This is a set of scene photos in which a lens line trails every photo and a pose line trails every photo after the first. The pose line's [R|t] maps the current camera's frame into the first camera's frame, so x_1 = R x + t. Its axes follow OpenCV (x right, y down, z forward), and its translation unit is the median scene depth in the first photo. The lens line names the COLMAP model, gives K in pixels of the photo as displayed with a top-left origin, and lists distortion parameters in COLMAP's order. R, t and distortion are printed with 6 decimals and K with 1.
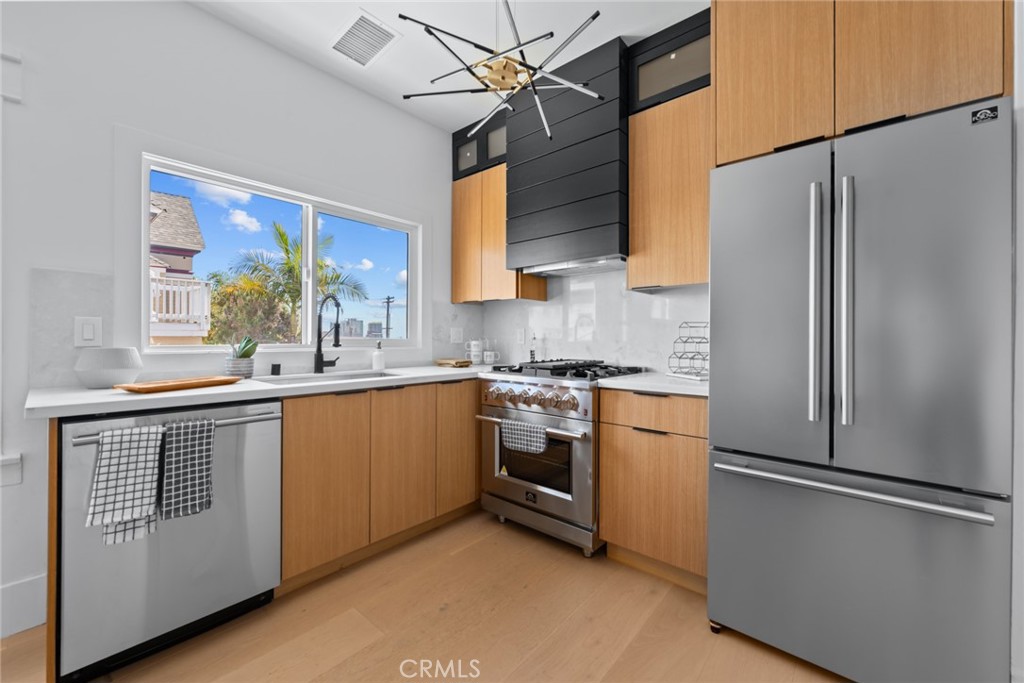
lens RADIAL K [[406.6, 0, 507.2], [0, 406.6, 334.7], [0, 0, 1]] dist [-0.001913, 0.000702]
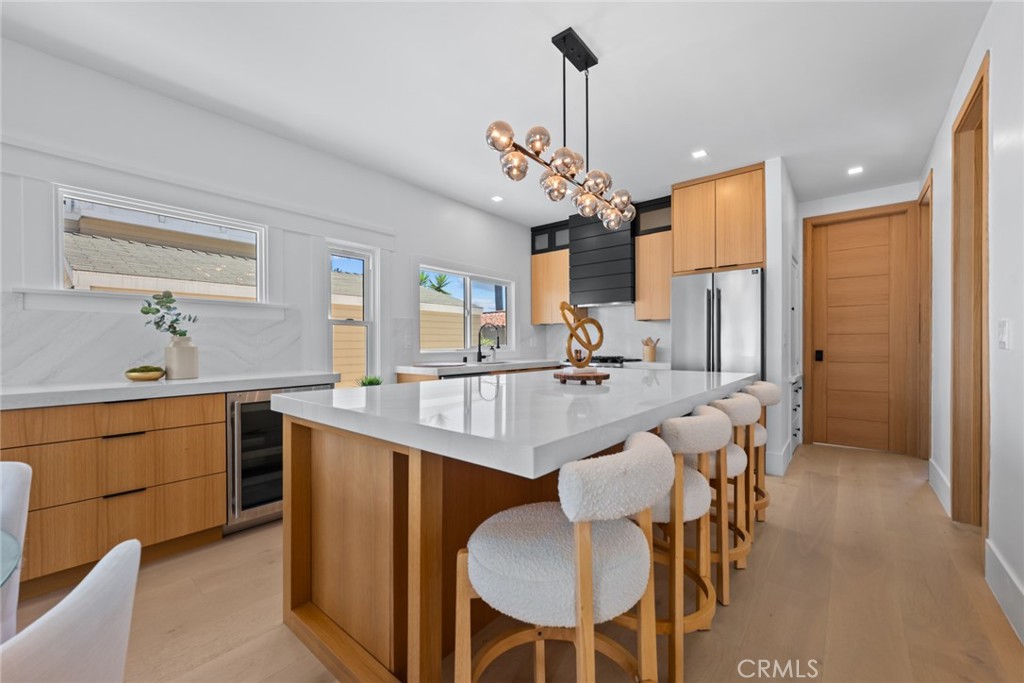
lens RADIAL K [[406.6, 0, 510.7], [0, 406.6, 346.0], [0, 0, 1]] dist [-0.001913, 0.000702]
pose [[0.999589, -0.003186, 0.028485, -0.381265], [0.003151, 0.999994, 0.001299, 0.013415], [-0.028489, -0.001209, 0.999593, -1.028273]]
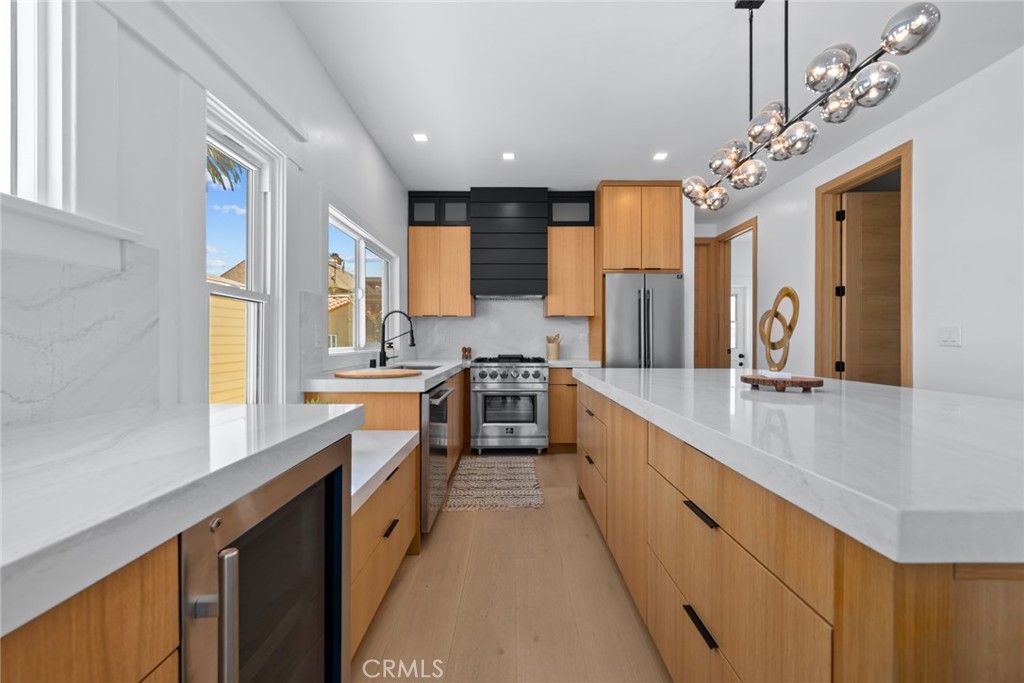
lens RADIAL K [[406.6, 0, 510.7], [0, 406.6, 340.4], [0, 0, 1]] dist [-0.001913, 0.000702]
pose [[0.751524, 0.004132, 0.659693, -1.070949], [-0.000785, 0.999985, -0.005368, 0.013242], [-0.659706, 0.003516, 0.751516, -0.331018]]
